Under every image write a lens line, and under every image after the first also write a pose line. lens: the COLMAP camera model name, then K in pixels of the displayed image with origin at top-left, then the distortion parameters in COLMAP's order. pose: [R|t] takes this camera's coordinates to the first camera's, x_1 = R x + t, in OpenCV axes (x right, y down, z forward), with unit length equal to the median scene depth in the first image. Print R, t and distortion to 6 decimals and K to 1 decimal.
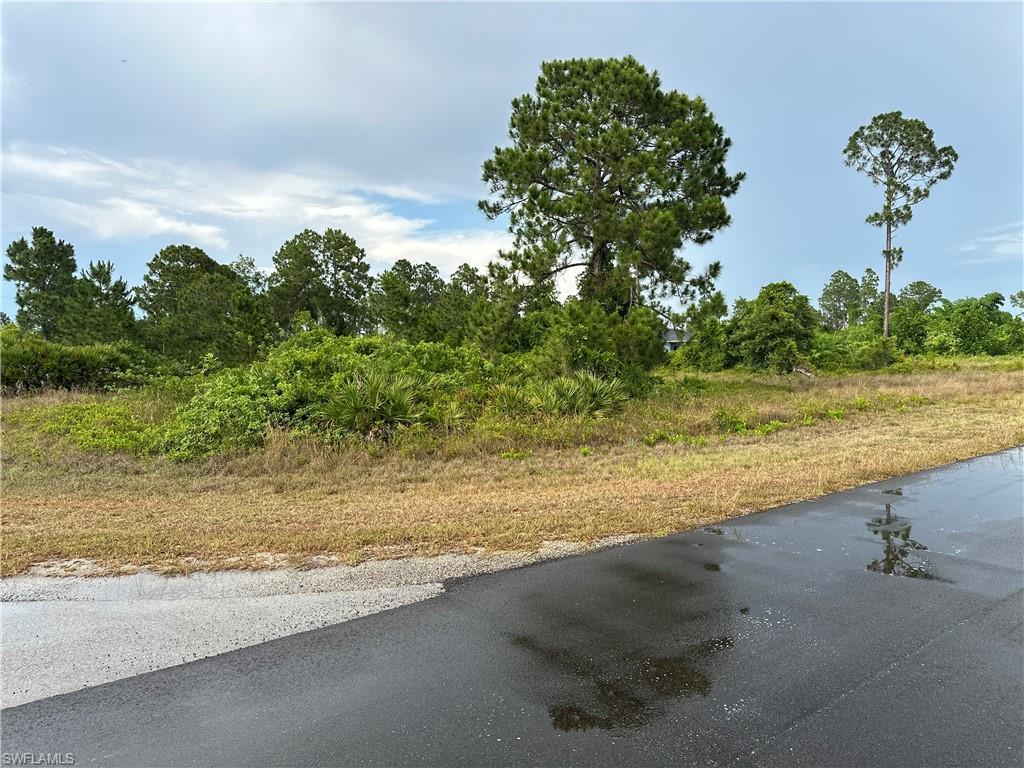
lens RADIAL K [[710.9, 0, 512.0], [0, 710.9, 384.0], [0, 0, 1]] dist [0.172489, -0.307586]
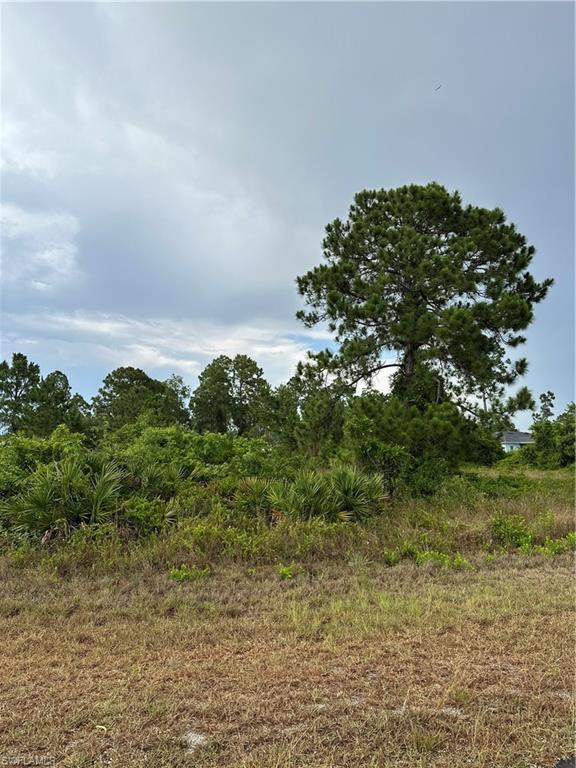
lens RADIAL K [[533.2, 0, 285.0], [0, 533.2, 387.5], [0, 0, 1]] dist [0.172489, -0.307586]
pose [[0.980067, -0.007745, -0.198514, 0.097534], [-0.023488, 0.987714, -0.154496, -0.004573], [0.197272, 0.156079, 0.967845, 0.184902]]
